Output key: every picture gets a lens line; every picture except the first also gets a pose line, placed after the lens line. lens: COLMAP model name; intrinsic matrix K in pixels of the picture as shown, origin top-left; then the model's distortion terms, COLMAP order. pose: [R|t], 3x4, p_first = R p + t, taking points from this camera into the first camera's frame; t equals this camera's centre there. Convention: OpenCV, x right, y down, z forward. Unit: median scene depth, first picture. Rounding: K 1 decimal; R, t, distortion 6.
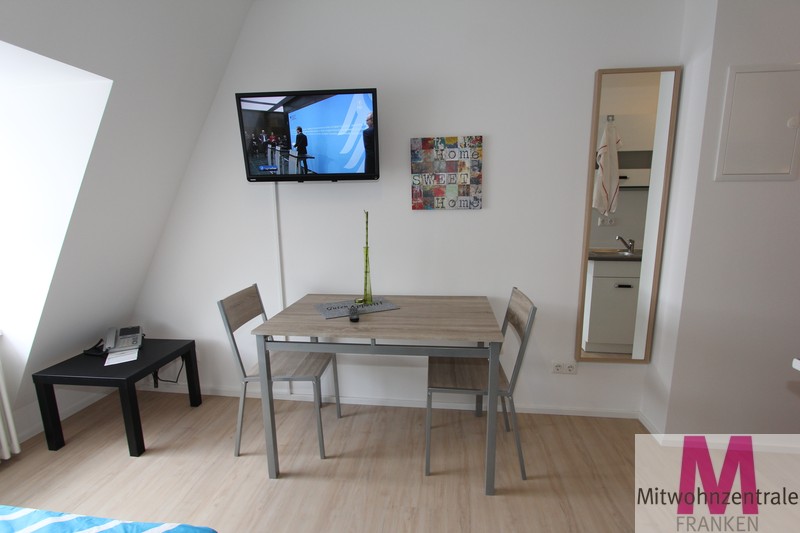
lens RADIAL K [[367.5, 0, 401.3], [0, 367.5, 268.3], [0, 0, 1]] dist [-0.017228, 0.001002]
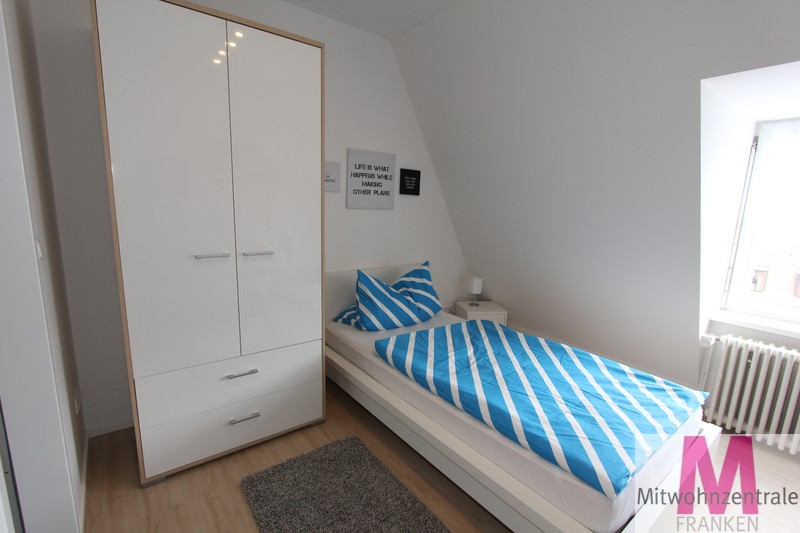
lens RADIAL K [[367.5, 0, 398.5], [0, 367.5, 270.9], [0, 0, 1]] dist [-0.017228, 0.001002]
pose [[-0.719096, 0.111538, -0.685901, 0.354556], [-0.149663, 0.939014, 0.309604, -0.114217], [0.678603, 0.325289, -0.658548, 0.742690]]
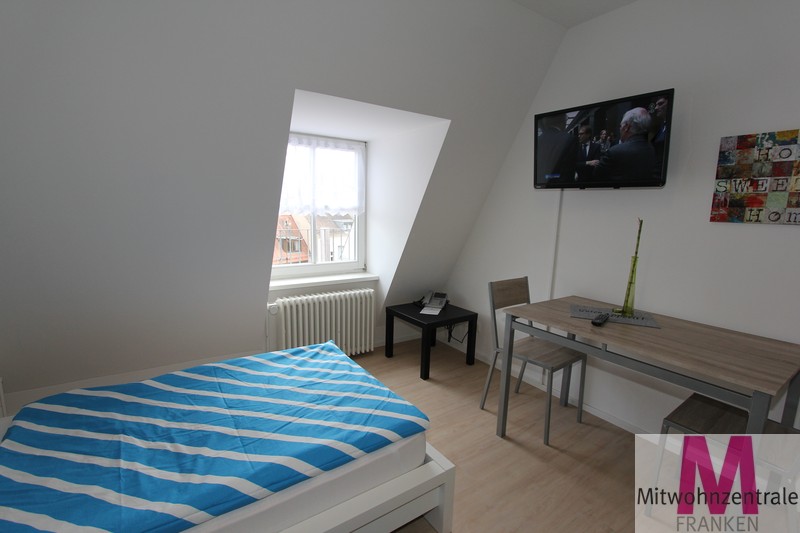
lens RADIAL K [[367.5, 0, 399.0], [0, 367.5, 263.4], [0, 0, 1]] dist [-0.017228, 0.001002]
pose [[0.656869, 0.144392, -0.740050, 0.198859], [-0.168128, 0.984830, 0.042920, 0.020431], [0.735021, 0.096231, 0.671181, -0.079331]]
